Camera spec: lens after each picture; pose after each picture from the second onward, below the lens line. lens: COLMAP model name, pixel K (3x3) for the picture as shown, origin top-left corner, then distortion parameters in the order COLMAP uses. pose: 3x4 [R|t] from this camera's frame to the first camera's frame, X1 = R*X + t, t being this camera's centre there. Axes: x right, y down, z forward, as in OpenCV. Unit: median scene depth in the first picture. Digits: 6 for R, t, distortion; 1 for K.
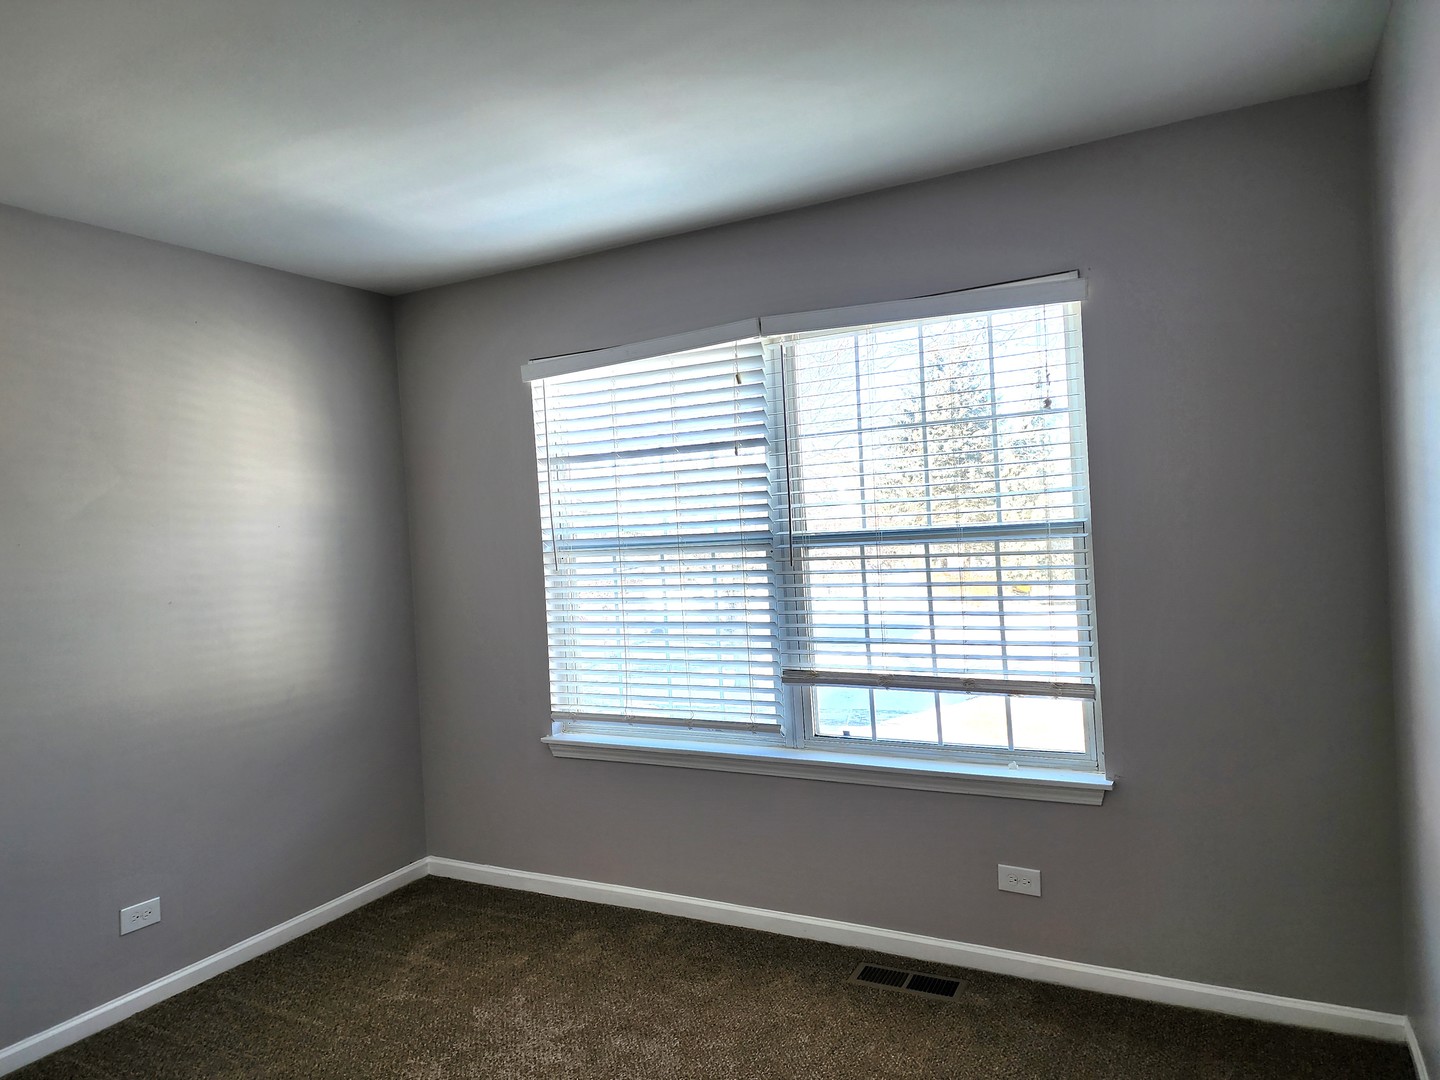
lens RADIAL K [[971.1, 0, 718.8], [0, 971.1, 527.4], [0, 0, 1]] dist [0.085966, -0.066420]
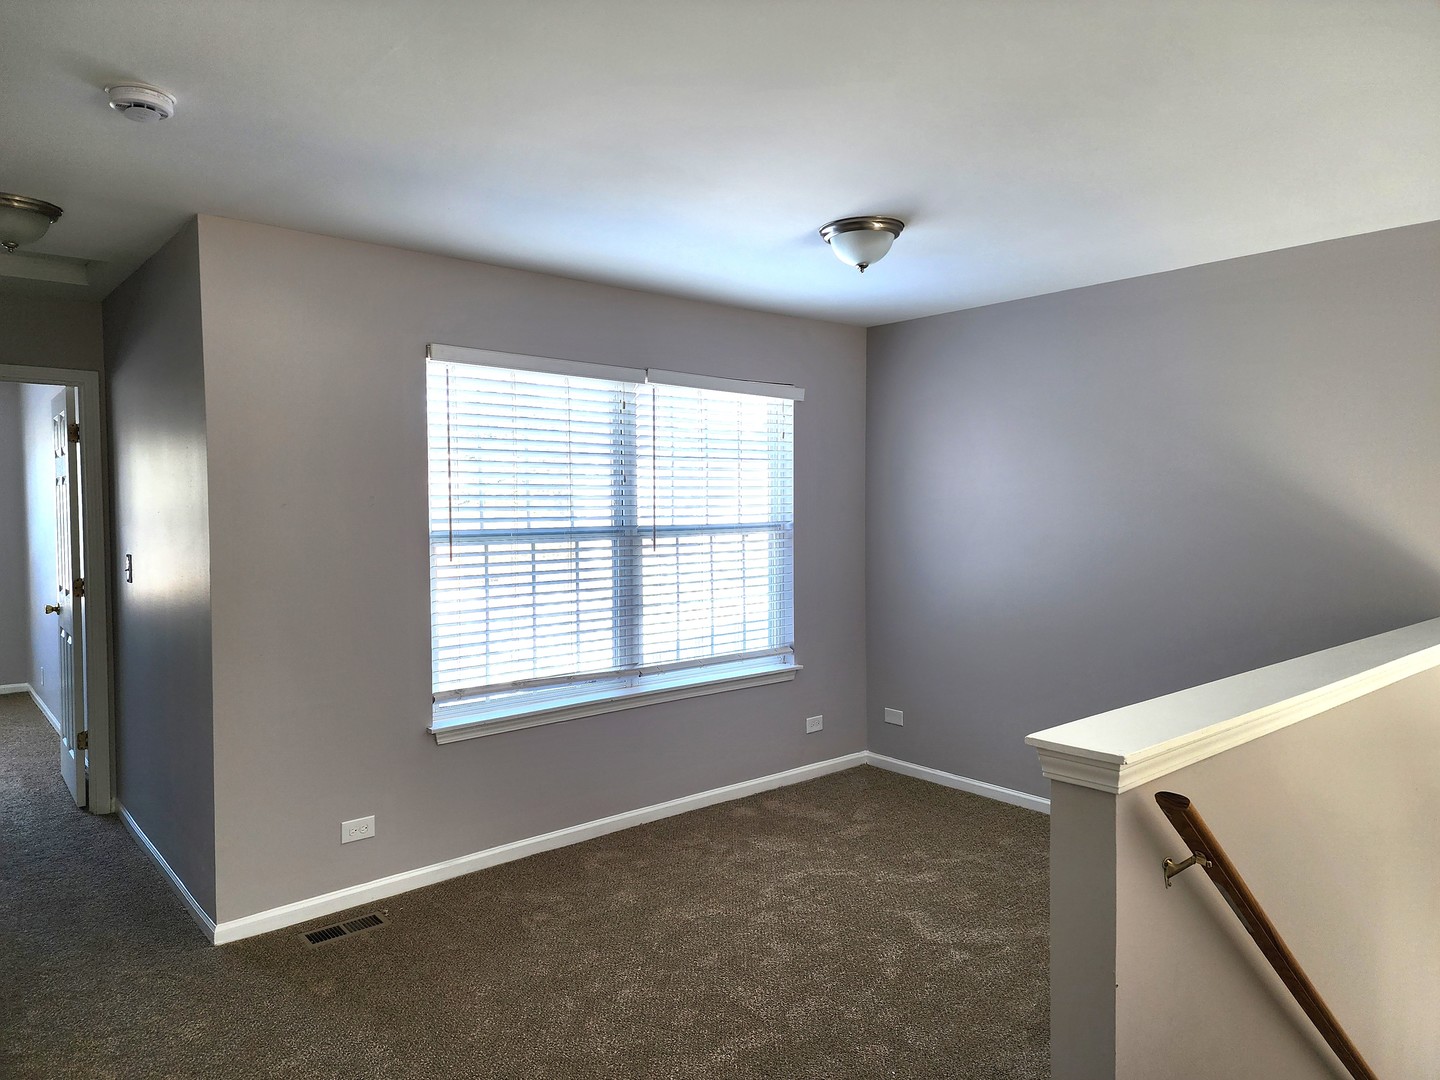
lens RADIAL K [[971.1, 0, 718.8], [0, 971.1, 527.4], [0, 0, 1]] dist [0.085966, -0.066420]
pose [[0.397947, 0.023830, 0.917099, -1.109580], [0.001903, 0.999639, -0.026800, 0.042080], [-0.917406, 0.012410, 0.397758, 0.345388]]
